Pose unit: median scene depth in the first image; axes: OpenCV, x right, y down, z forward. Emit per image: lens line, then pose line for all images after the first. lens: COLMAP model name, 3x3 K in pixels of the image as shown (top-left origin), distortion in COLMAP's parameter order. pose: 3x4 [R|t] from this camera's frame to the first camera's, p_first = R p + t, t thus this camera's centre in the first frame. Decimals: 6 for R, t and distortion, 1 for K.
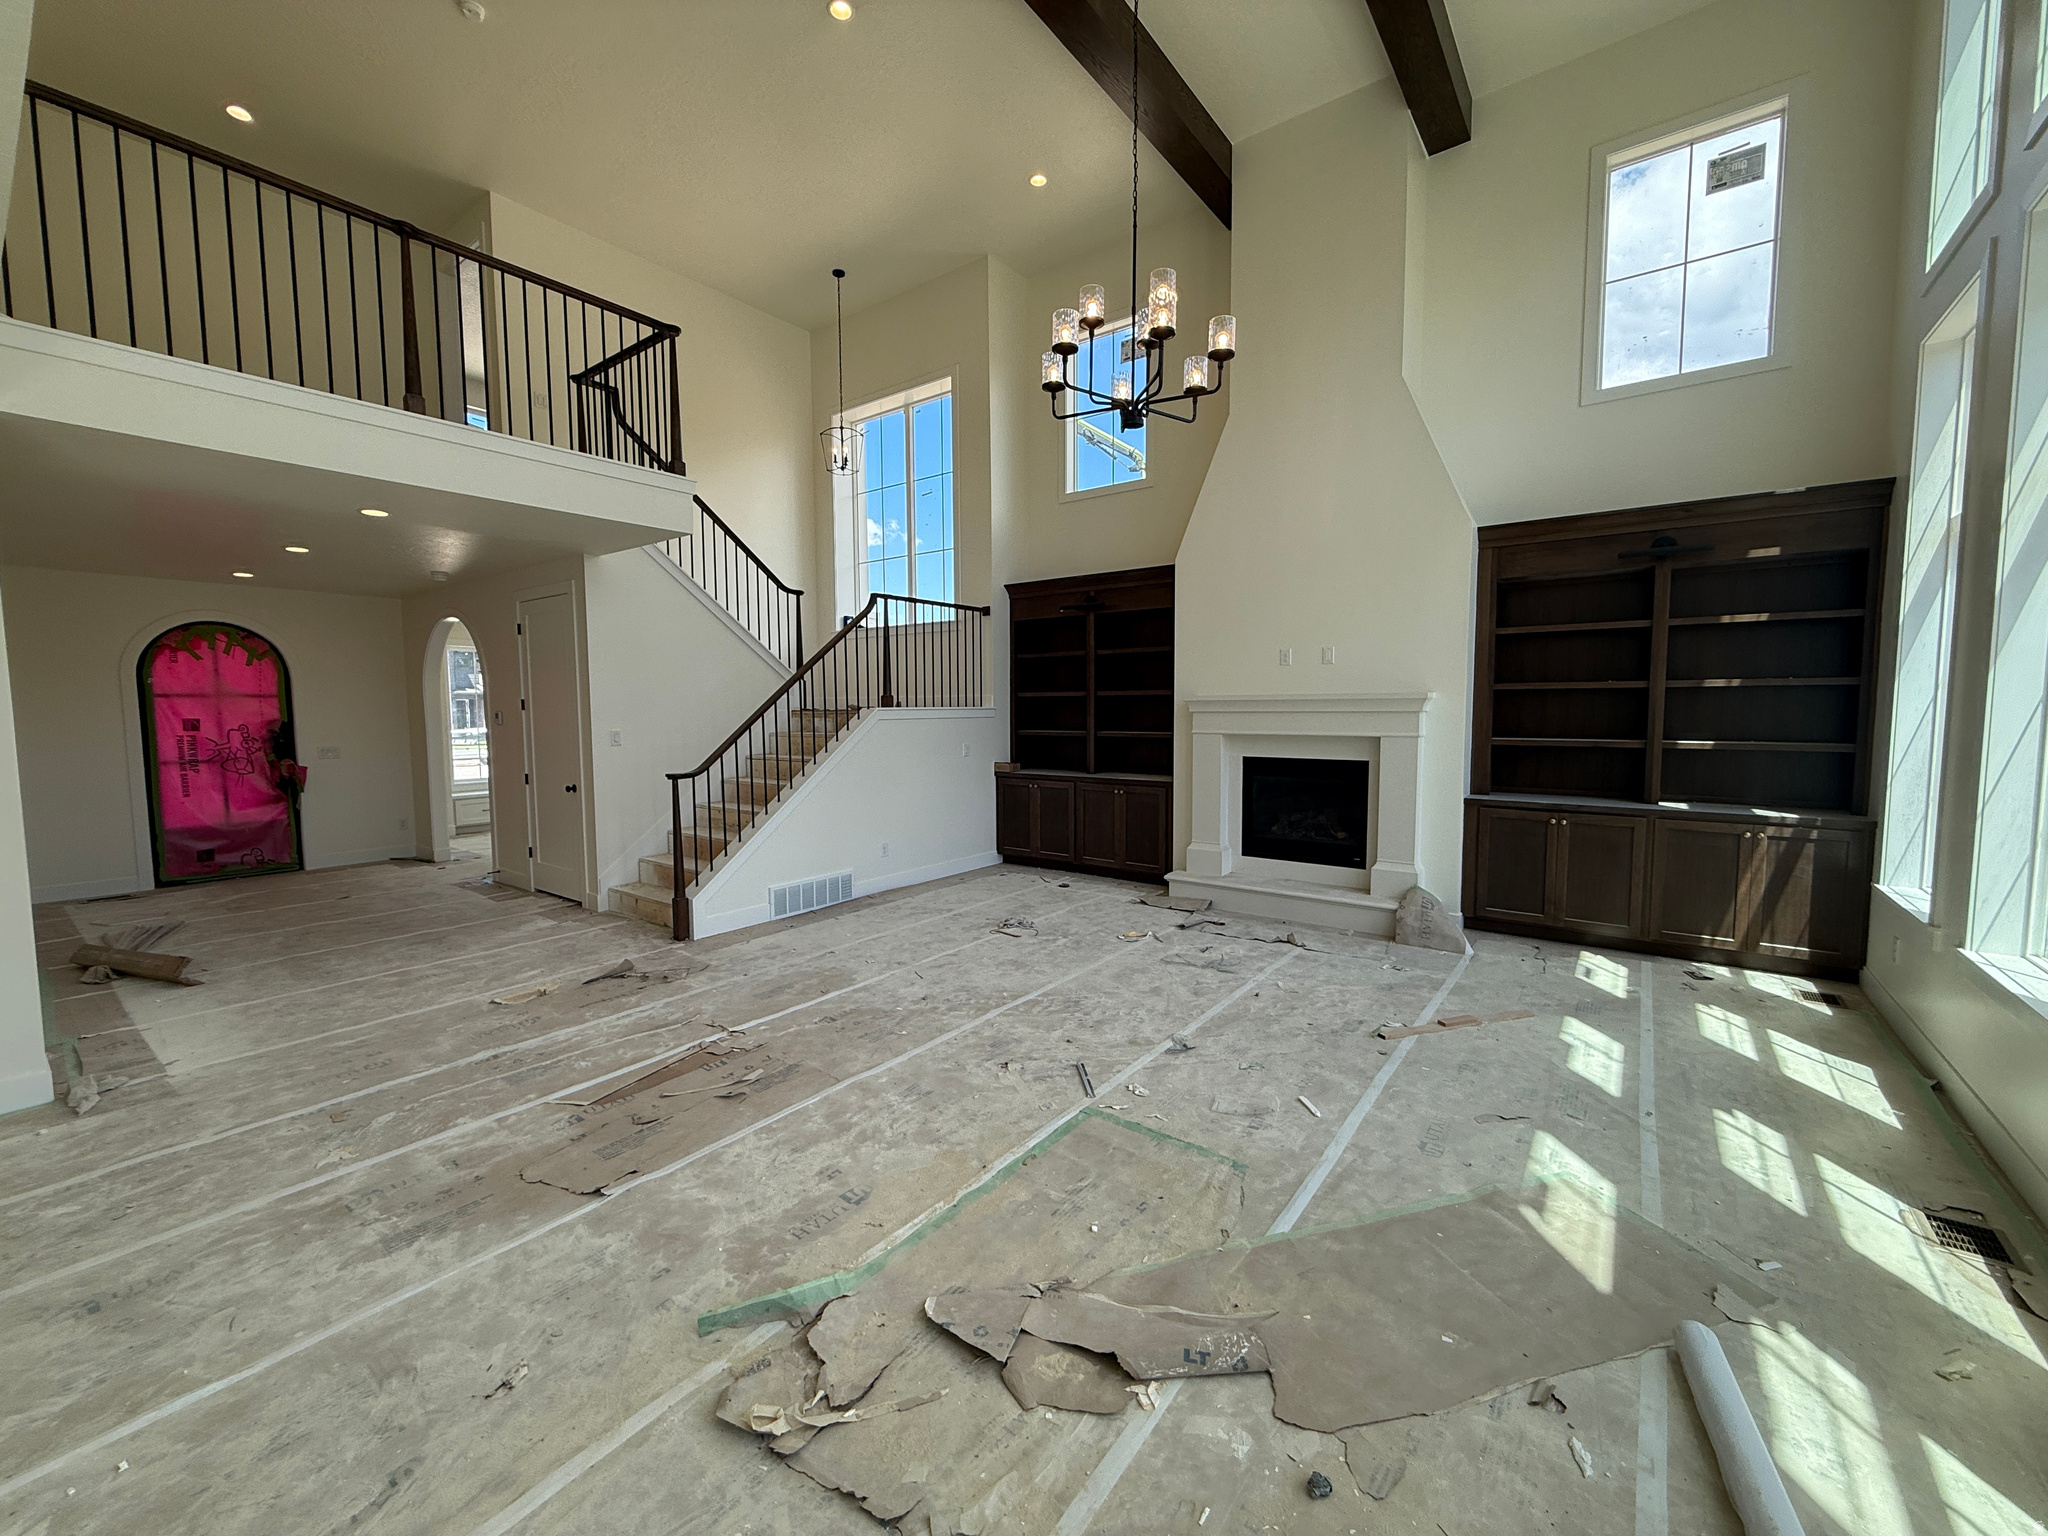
lens RADIAL K [[822.9, 0, 1026.5], [0, 822.9, 769.5], [0, 0, 1]] dist [-0.000077, 0.000009]
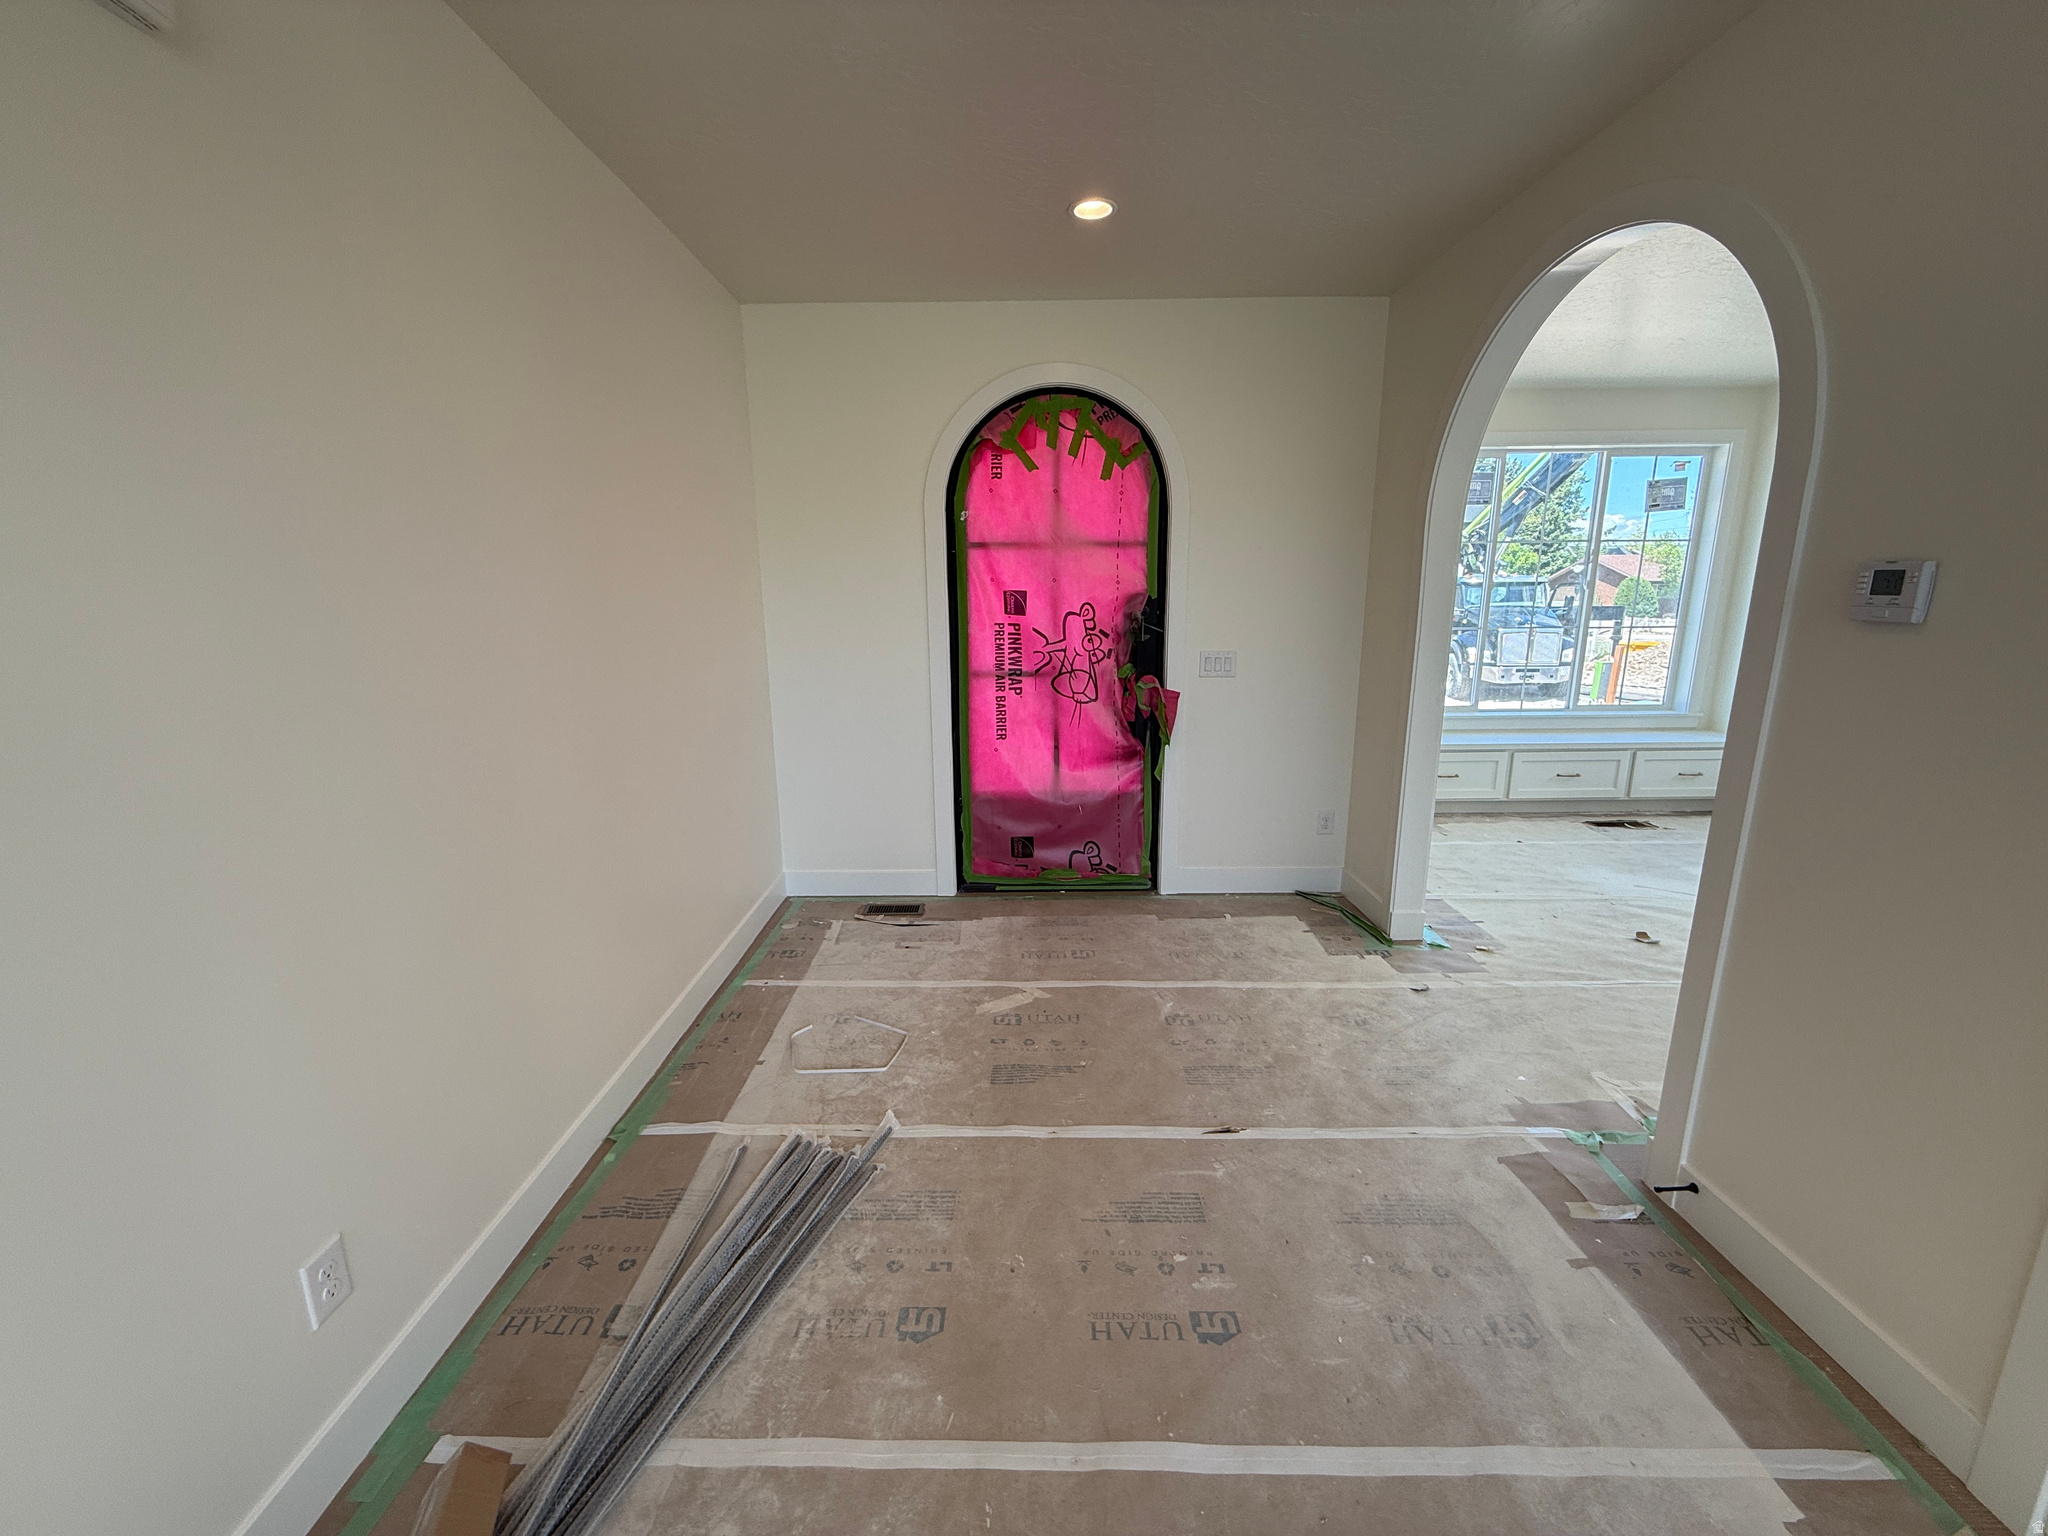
lens RADIAL K [[822.9, 0, 1027.5], [0, 822.9, 767.3], [0, 0, 1]] dist [-0.000077, 0.000009]
pose [[0.579955, 0.178882, -0.794766, -0.567134], [-0.057895, 0.982178, 0.178817, -0.044452], [0.812589, -0.057693, 0.579975, 0.684321]]
